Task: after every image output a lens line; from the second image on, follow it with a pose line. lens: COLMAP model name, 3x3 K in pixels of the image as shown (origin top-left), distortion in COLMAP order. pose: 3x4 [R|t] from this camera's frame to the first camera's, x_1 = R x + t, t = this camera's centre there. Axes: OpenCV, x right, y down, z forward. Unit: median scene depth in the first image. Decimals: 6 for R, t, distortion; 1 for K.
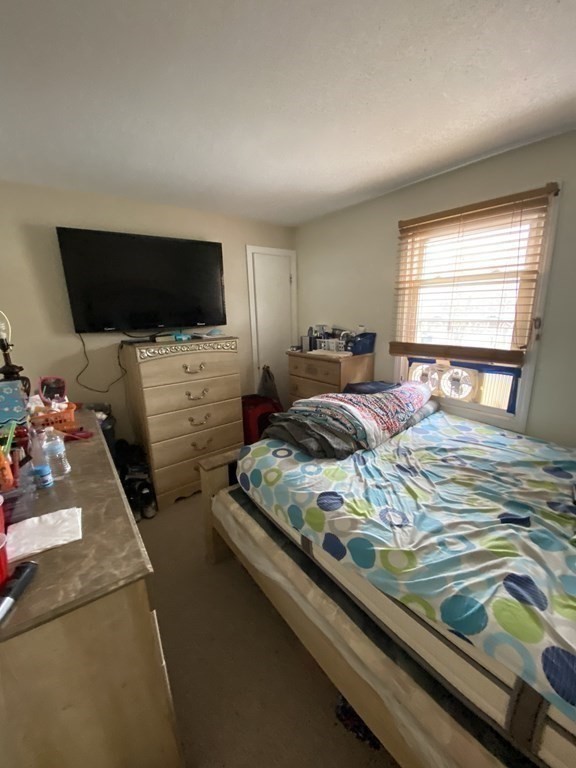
lens RADIAL K [[309.8, 0, 287.0], [0, 309.8, 387.9], [0, 0, 1]] dist [0.021410, -0.021454]
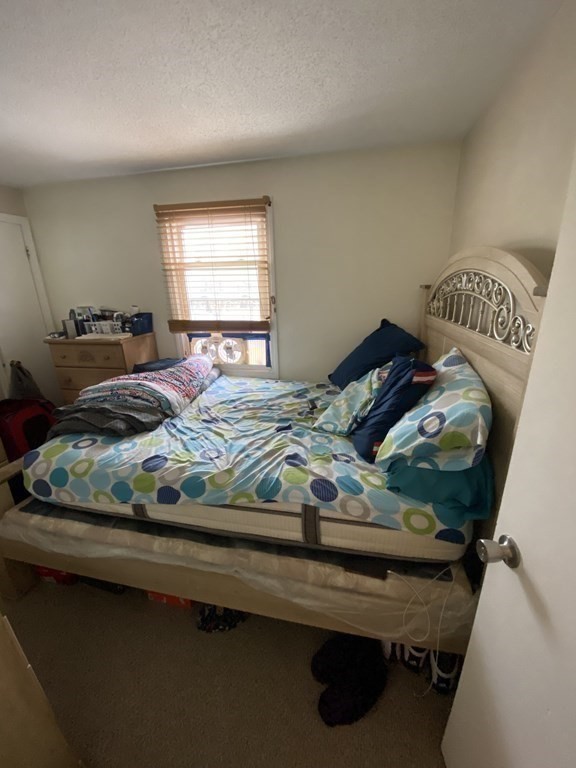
lens RADIAL K [[309.8, 0, 287.0], [0, 309.8, 387.9], [0, 0, 1]] dist [0.021410, -0.021454]
pose [[0.755602, -0.195334, 0.625228, -0.110634], [0.159895, 0.980630, 0.113132, 0.035443], [-0.635215, 0.014487, 0.772199, -0.125398]]
